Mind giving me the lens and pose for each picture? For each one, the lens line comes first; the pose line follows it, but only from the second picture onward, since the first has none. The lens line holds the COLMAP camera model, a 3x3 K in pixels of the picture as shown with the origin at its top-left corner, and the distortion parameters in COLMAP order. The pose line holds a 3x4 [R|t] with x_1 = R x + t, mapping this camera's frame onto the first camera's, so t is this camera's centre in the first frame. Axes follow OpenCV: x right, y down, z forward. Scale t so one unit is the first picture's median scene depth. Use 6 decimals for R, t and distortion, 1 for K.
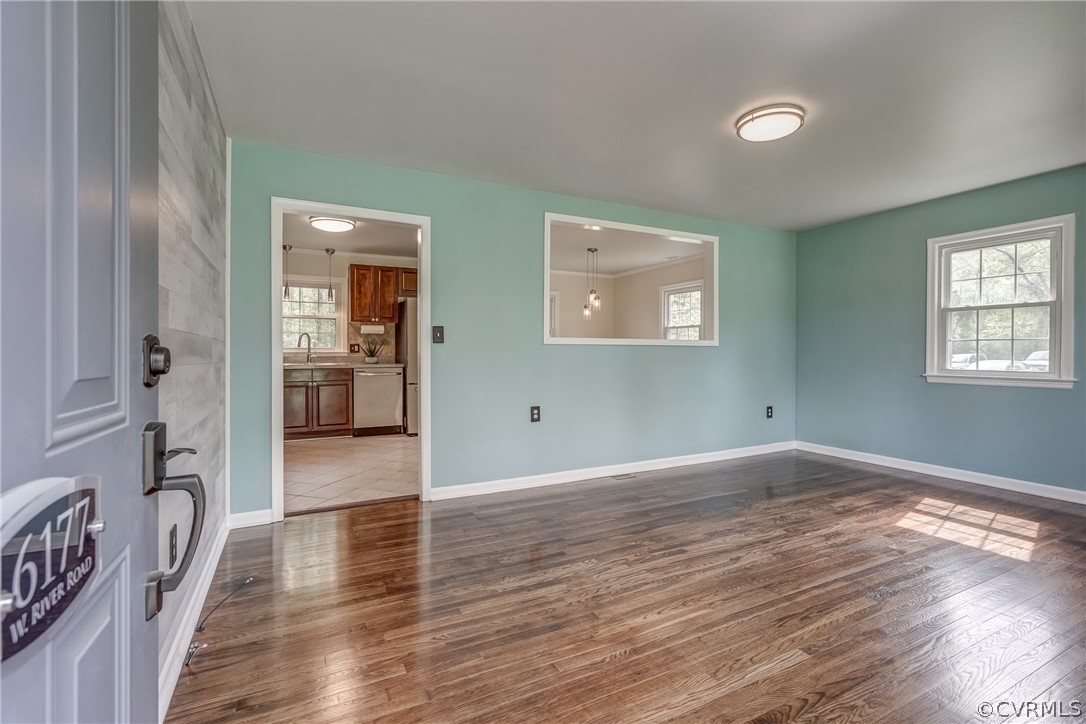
lens RADIAL K [[493.3, 0, 542.9], [0, 493.3, 355.2], [0, 0, 1]] dist [-0.002417, 0.000095]
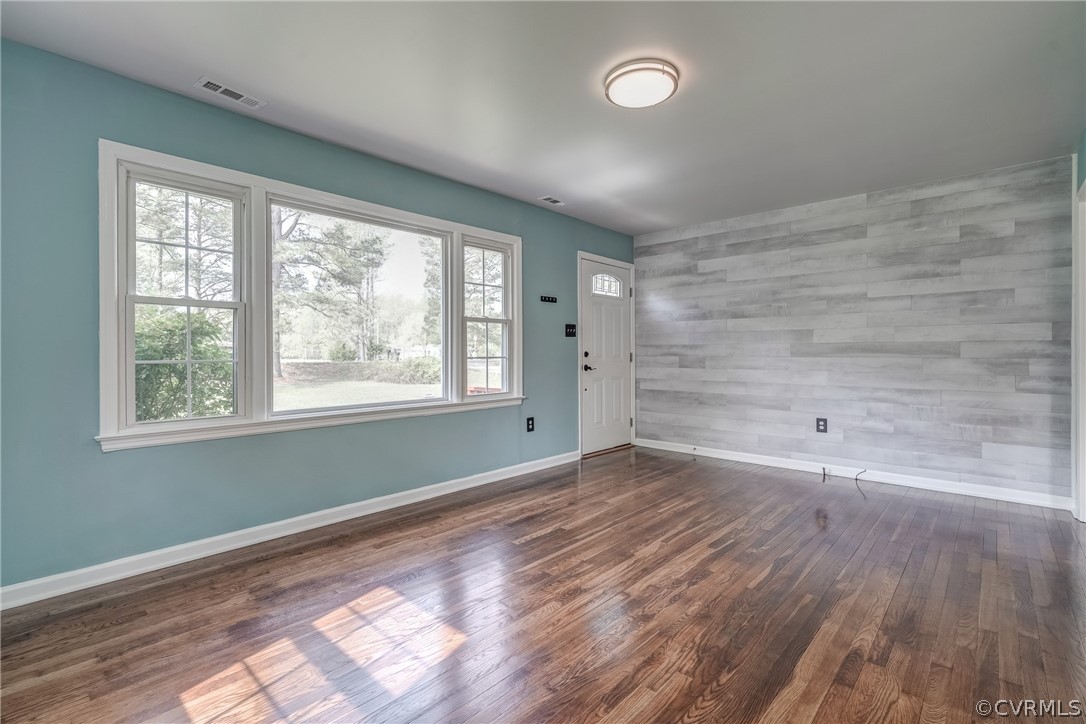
lens RADIAL K [[493.3, 0, 542.9], [0, 493.3, 355.2], [0, 0, 1]] dist [-0.002417, 0.000095]
pose [[-0.939711, 0.003880, -0.341947, 0.910326], [0.002995, 0.999991, 0.003115, -0.001715], [0.341956, 0.001903, -0.939714, 1.741947]]
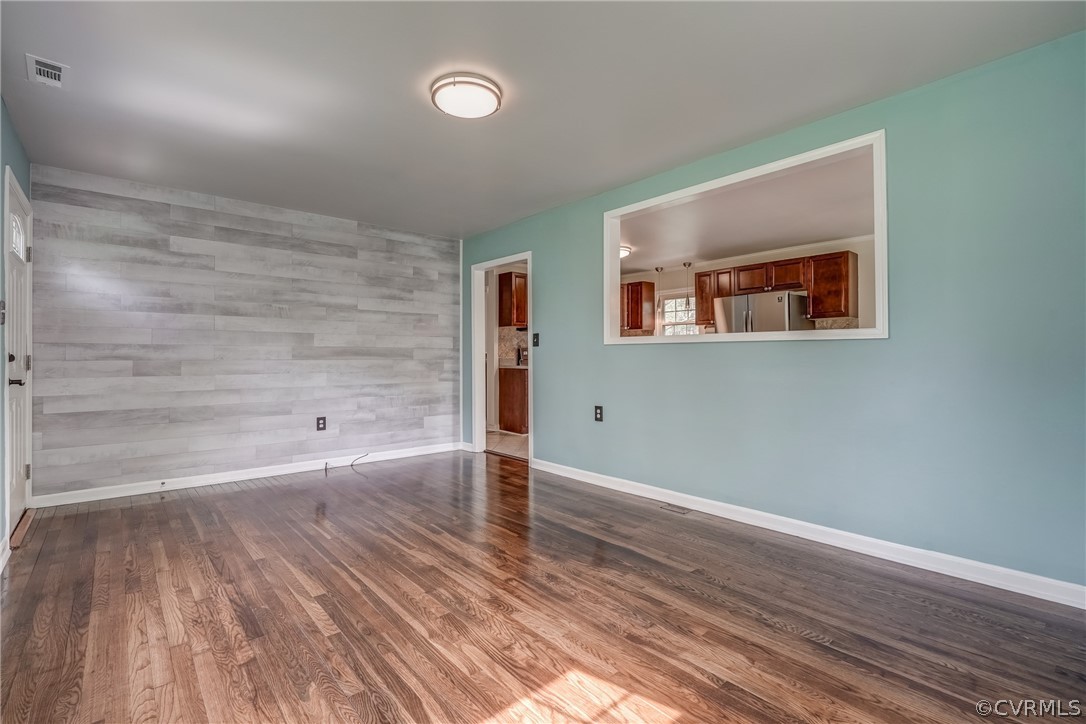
lens RADIAL K [[493.3, 0, 542.9], [0, 493.3, 355.2], [0, 0, 1]] dist [-0.002417, 0.000095]
pose [[0.237438, -0.001569, -0.971401, 1.345714], [0.001722, 0.999998, -0.001194, -0.000757], [0.971401, -0.001389, 0.237440, 0.916278]]
